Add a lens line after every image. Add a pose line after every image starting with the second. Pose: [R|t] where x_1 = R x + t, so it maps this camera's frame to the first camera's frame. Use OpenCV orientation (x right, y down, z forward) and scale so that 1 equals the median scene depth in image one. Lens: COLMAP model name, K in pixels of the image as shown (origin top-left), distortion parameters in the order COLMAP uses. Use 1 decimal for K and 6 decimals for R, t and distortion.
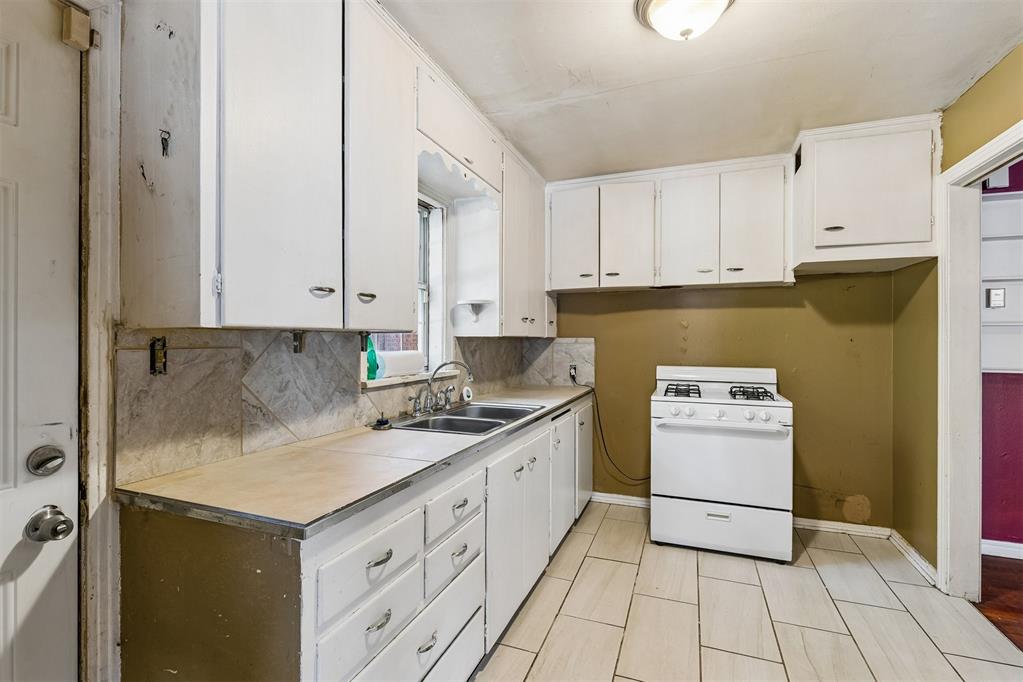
lens RADIAL K [[468.1, 0, 510.0], [0, 468.1, 338.9], [0, 0, 1]] dist [-0.002392, -0.000766]
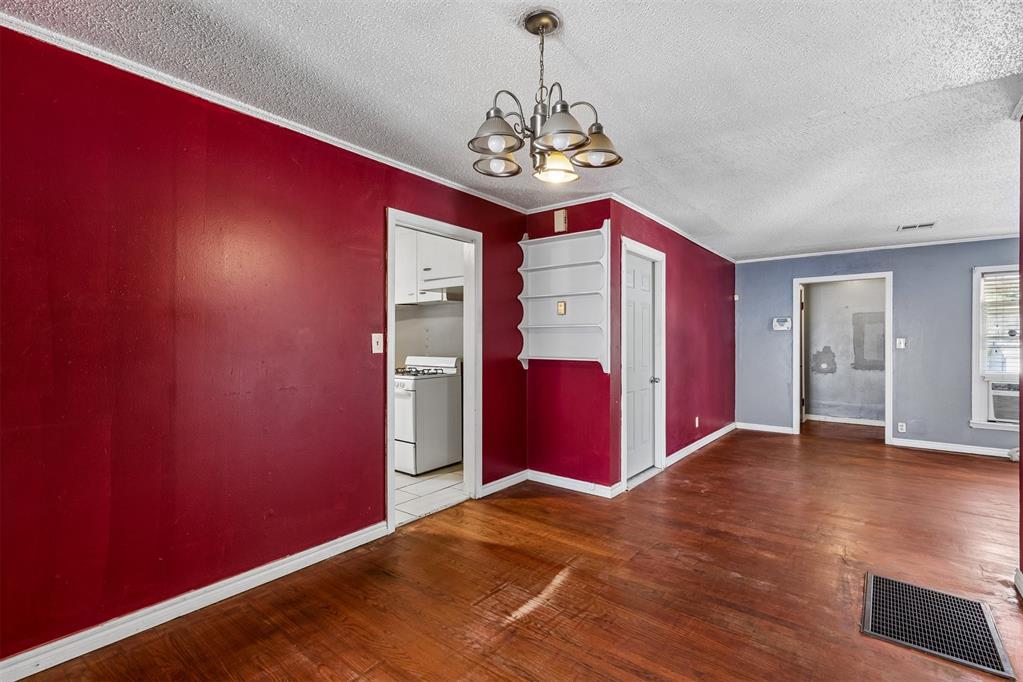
lens RADIAL K [[465.2, 0, 511.5], [0, 465.2, 341.0], [0, 0, 1]] dist [0.006665, -0.000691]
pose [[0.954902, -0.002764, -0.296907, 1.309535], [0.003214, 0.999994, 0.001025, 0.011602], [0.296903, -0.001933, 0.954906, -0.411842]]
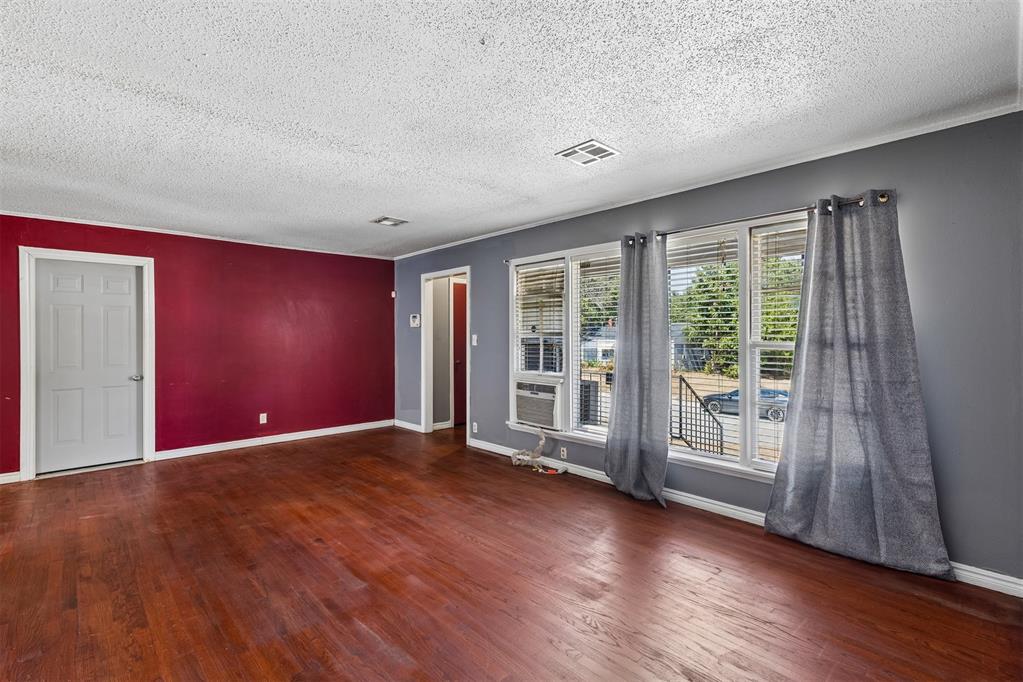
lens RADIAL K [[470.5, 0, 510.6], [0, 470.5, 331.1], [0, 0, 1]] dist [0.003563, -0.000251]
pose [[0.902450, -0.013739, -0.430575, 3.288812], [0.011430, 0.999903, -0.007950, 0.009089], [0.430643, 0.002253, 0.902520, 0.310596]]
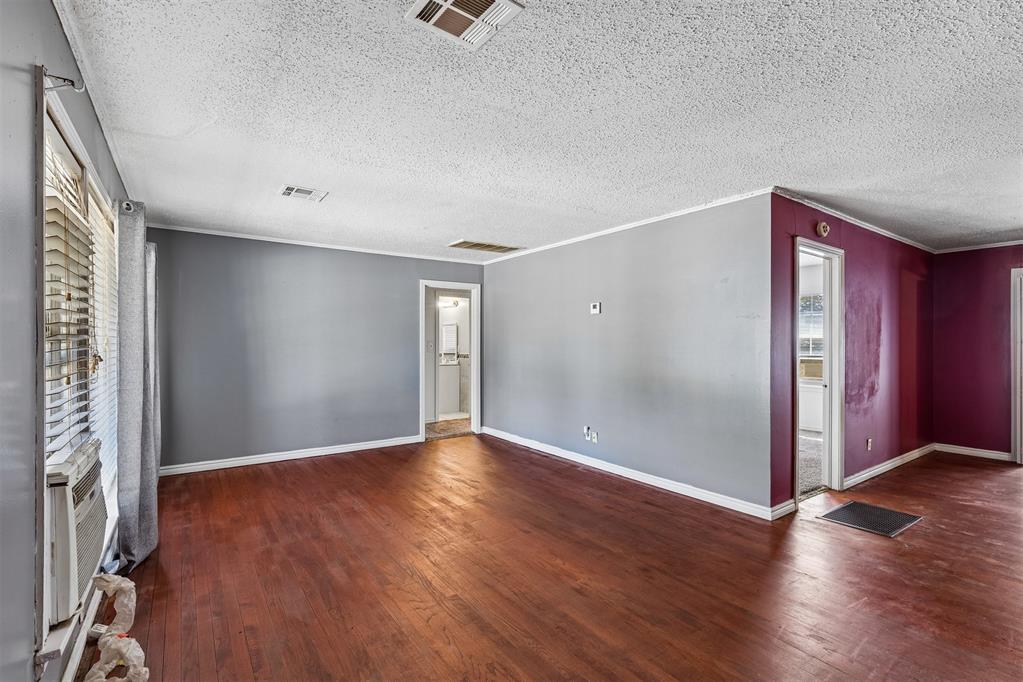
lens RADIAL K [[465.2, 0, 511.5], [0, 465.2, 341.0], [0, 0, 1]] dist [0.006665, -0.000691]
pose [[-0.834639, -0.005834, 0.550767, 1.832045], [-0.007485, 0.999972, -0.000751, 0.006979], [-0.550747, -0.004749, -0.834659, 2.063038]]
